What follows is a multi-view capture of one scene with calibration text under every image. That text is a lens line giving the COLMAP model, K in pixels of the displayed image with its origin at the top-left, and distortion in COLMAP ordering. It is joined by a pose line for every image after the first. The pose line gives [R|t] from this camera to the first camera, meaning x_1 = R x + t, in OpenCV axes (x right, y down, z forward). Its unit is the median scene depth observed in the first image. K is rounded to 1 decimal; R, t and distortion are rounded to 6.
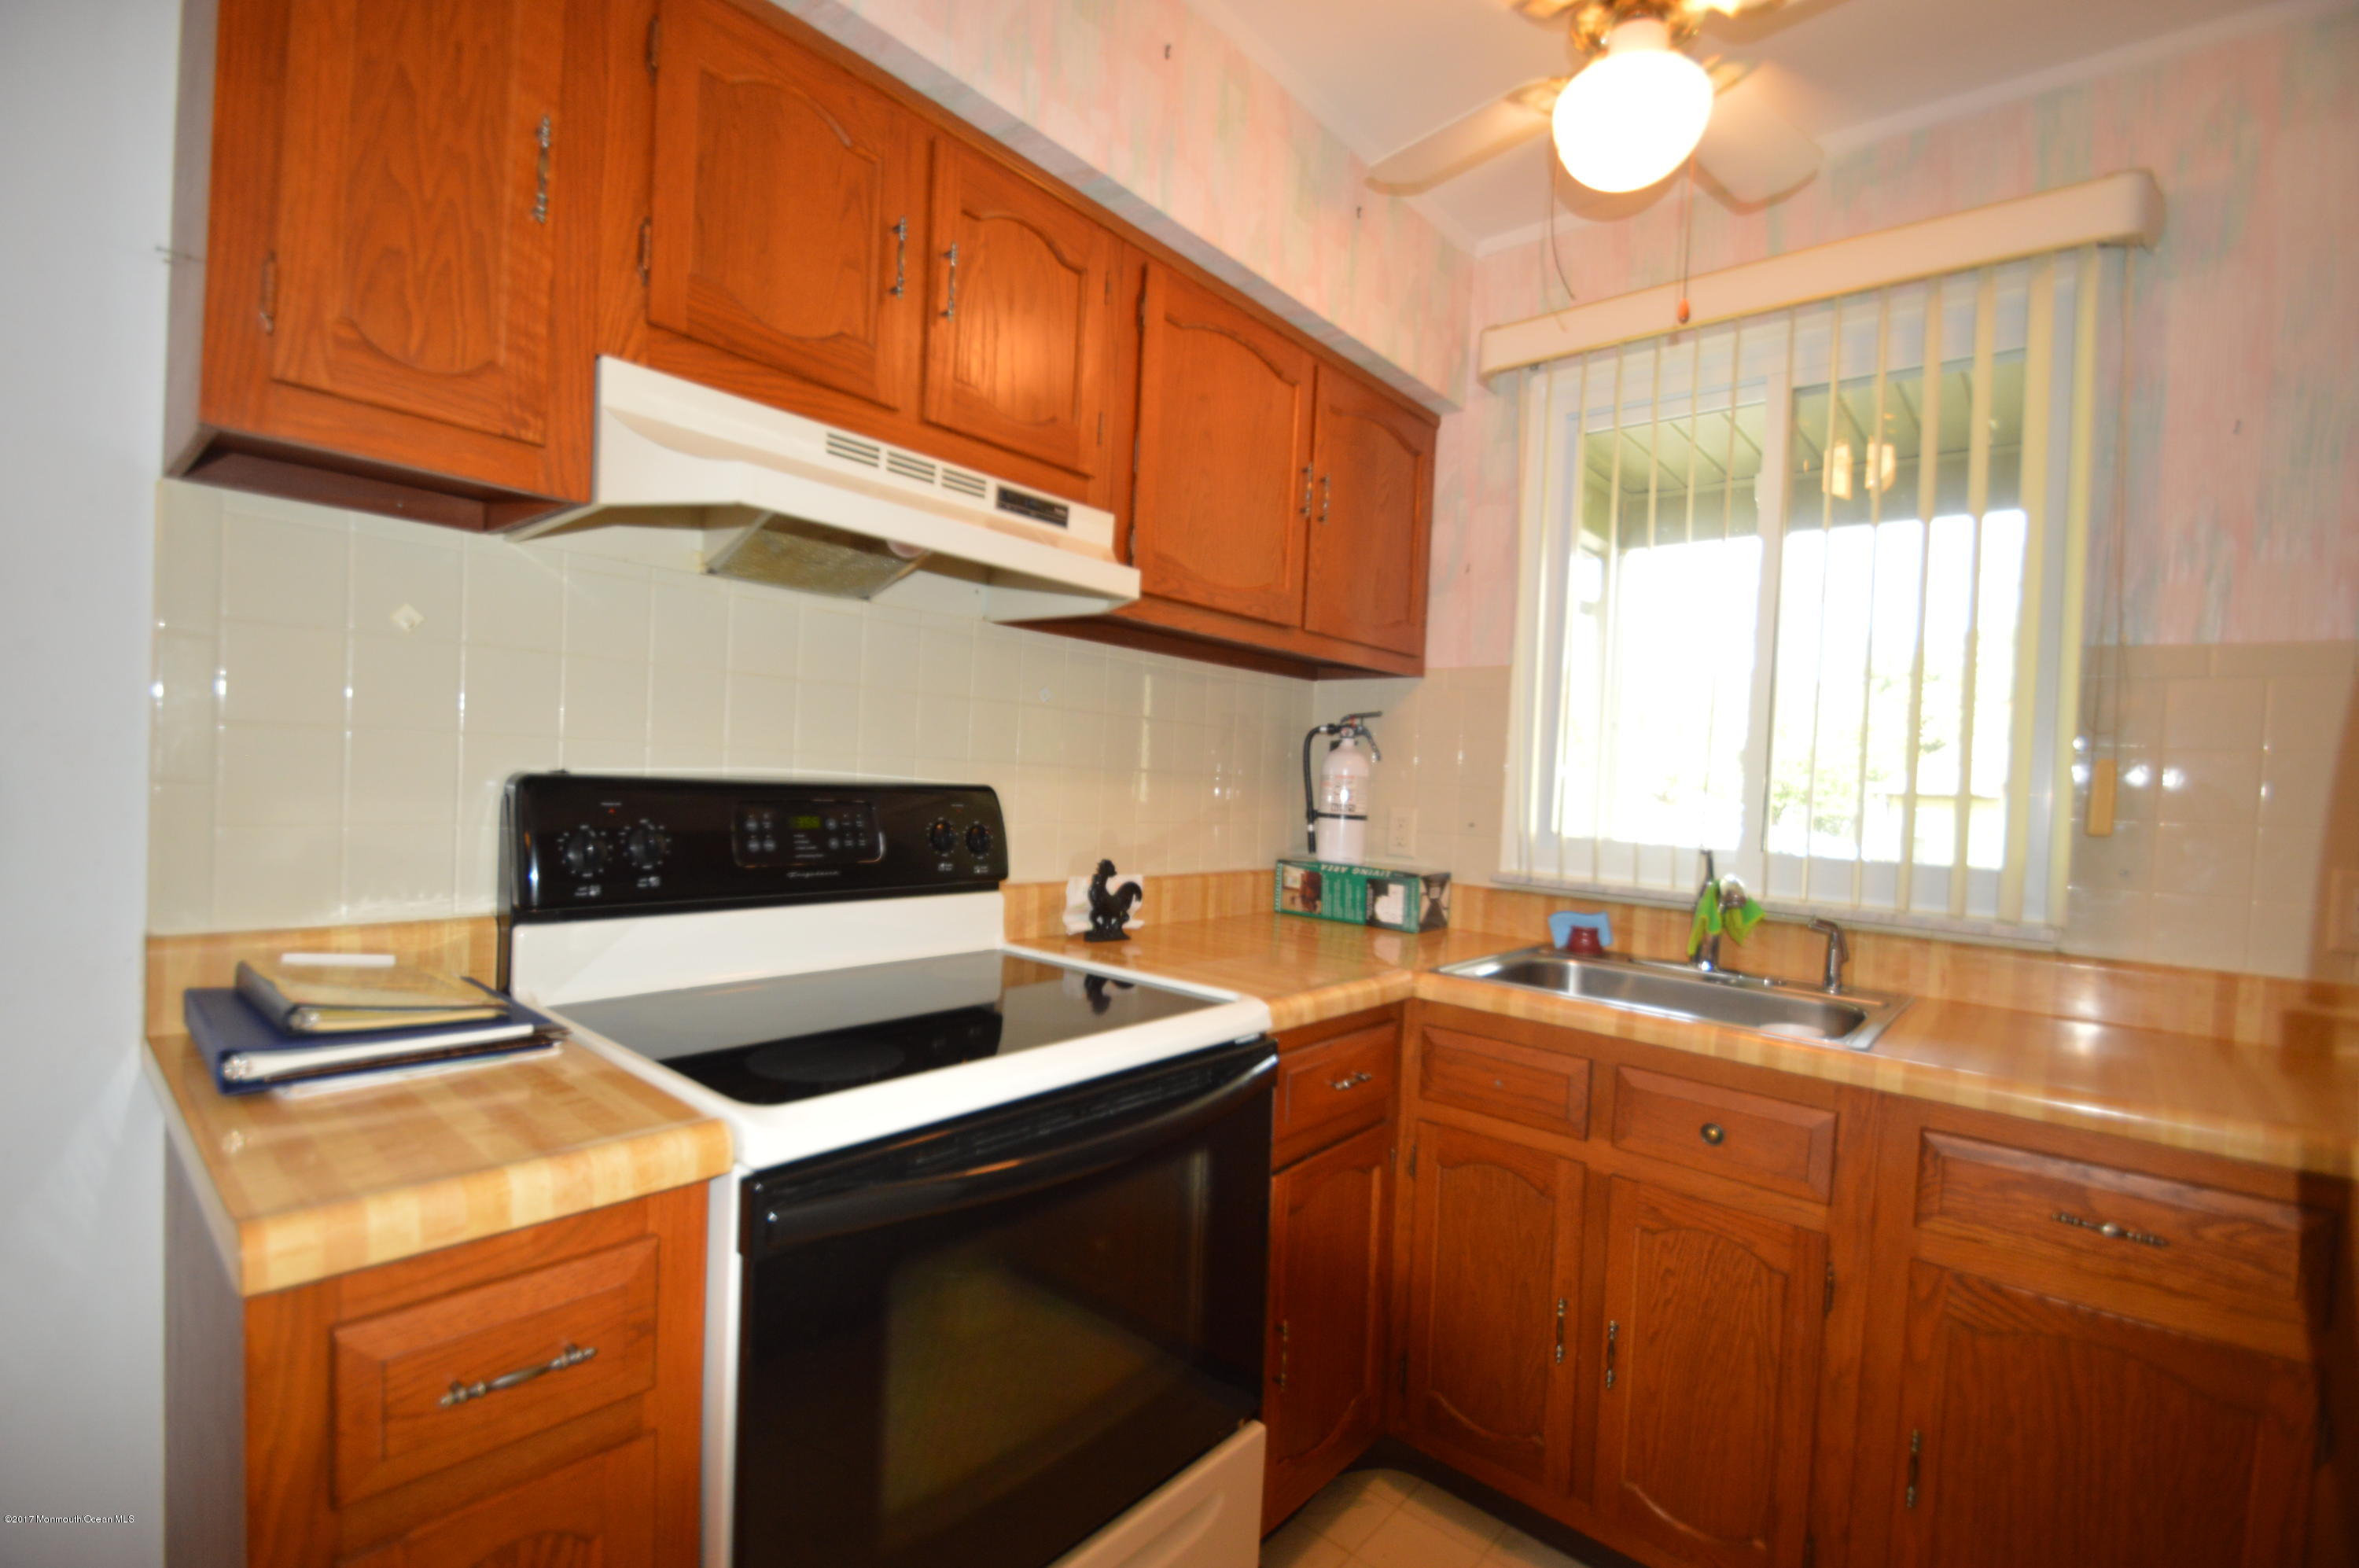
lens RADIAL K [[1032.3, 0, 1154.1], [0, 1032.3, 801.6], [0, 0, 1]] dist [0.003857, -0.012322]
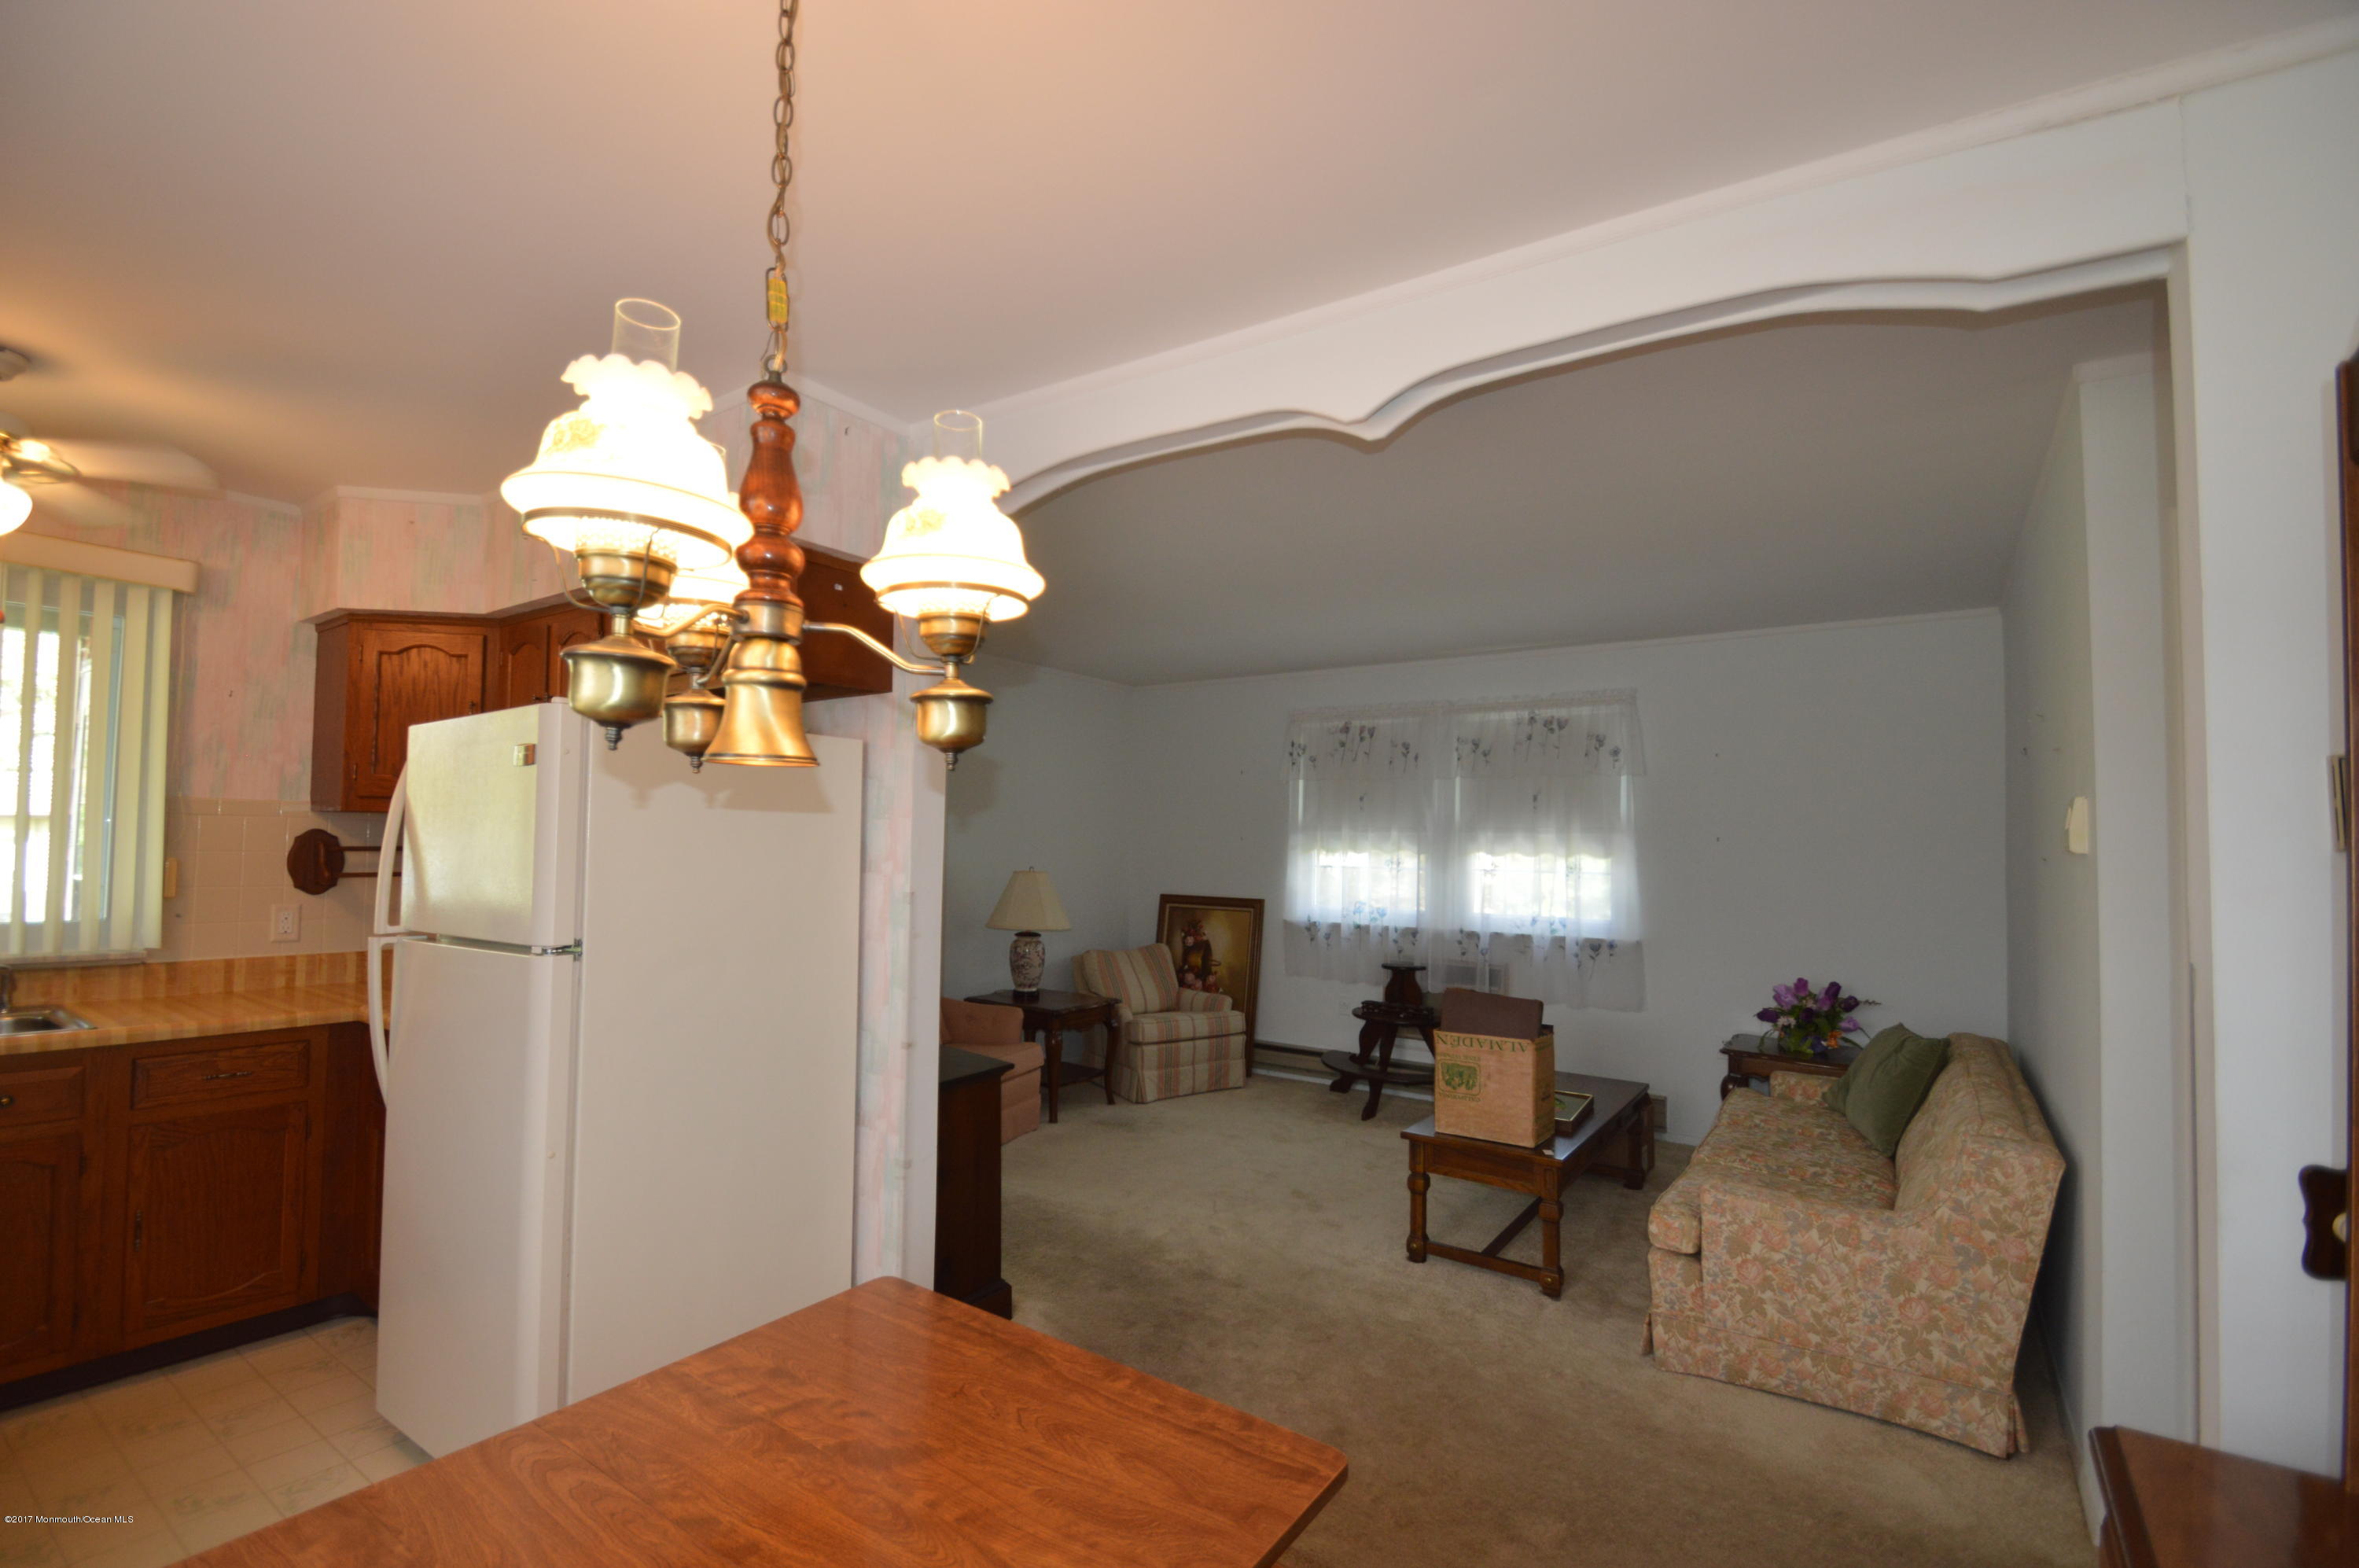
lens RADIAL K [[1043.5, 0, 1134.3], [0, 1043.5, 799.7], [0, 0, 1]] dist [0.009083, -0.012999]
pose [[-0.094503, -0.002160, 0.995522, -0.923780], [0.002376, 0.999994, 0.002395, -0.118335], [-0.995522, 0.002592, -0.094497, -0.472090]]
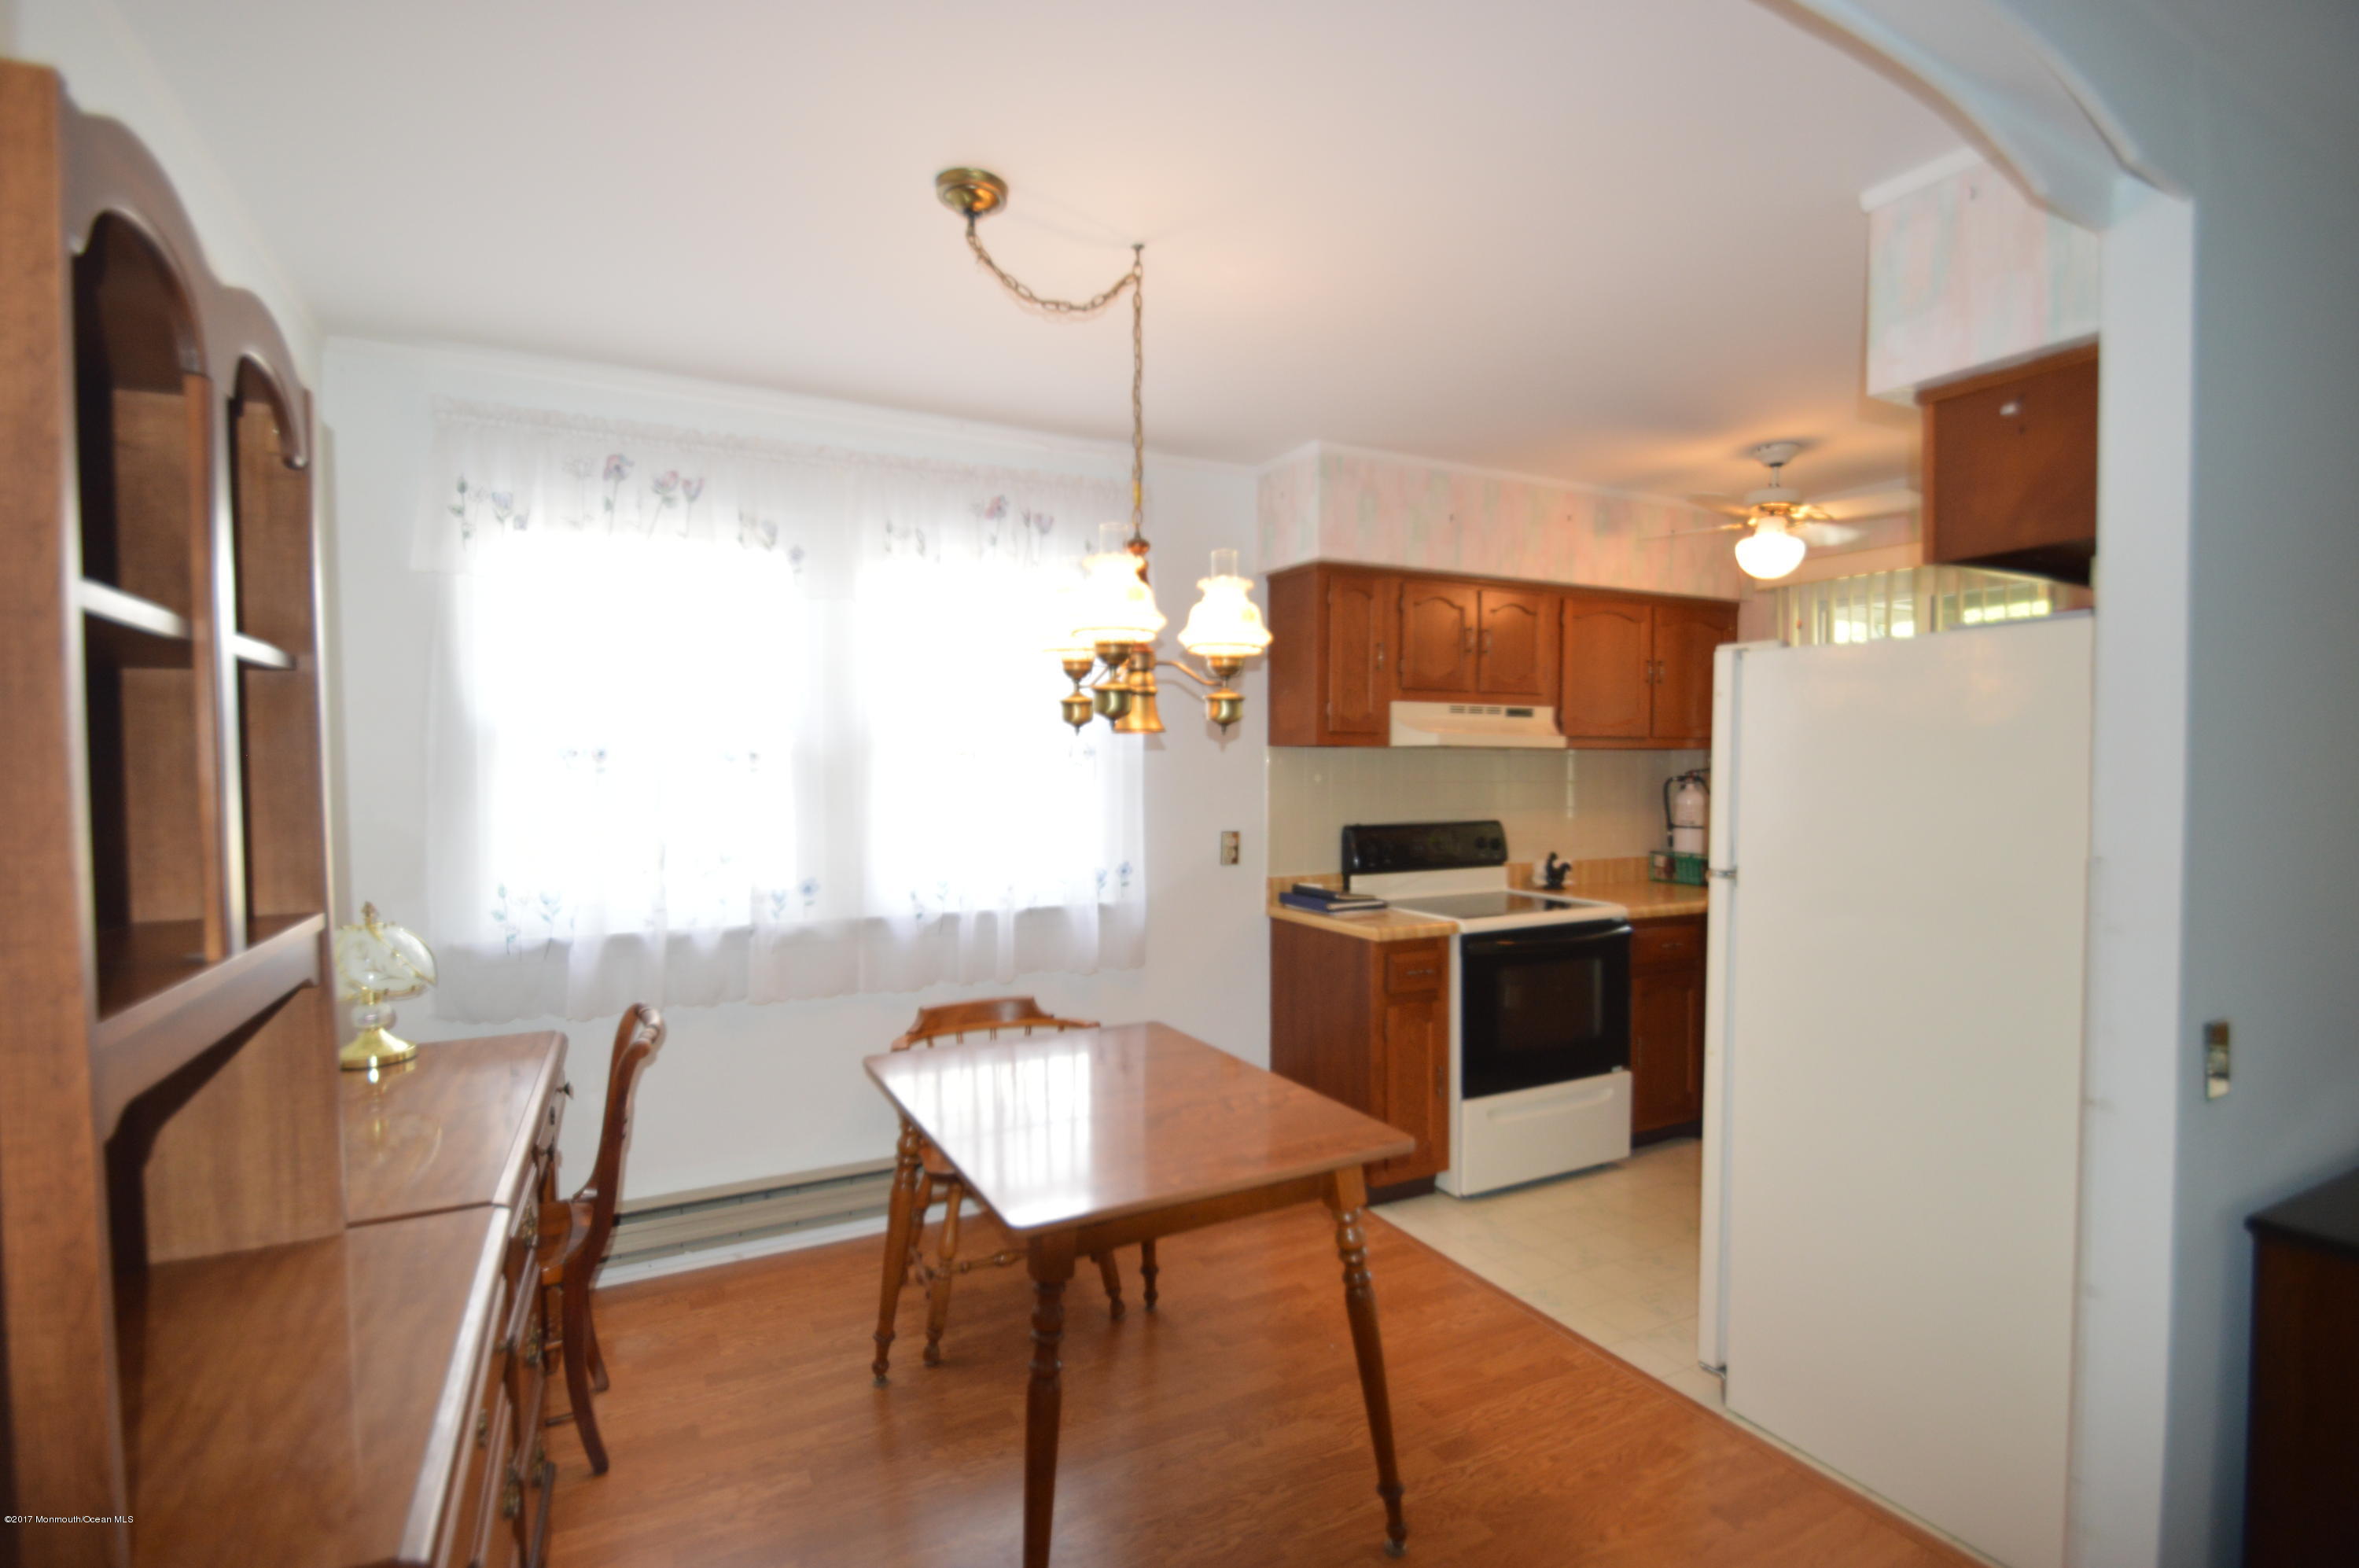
lens RADIAL K [[1076.5, 0, 1162.8], [0, 1076.5, 796.9], [0, 0, 1]] dist [0.002364, -0.009244]
pose [[0.930364, -0.035404, -0.364923, 0.019002], [0.034662, 0.999362, -0.008584, -0.064773], [0.364994, -0.004663, 0.930998, -1.325140]]
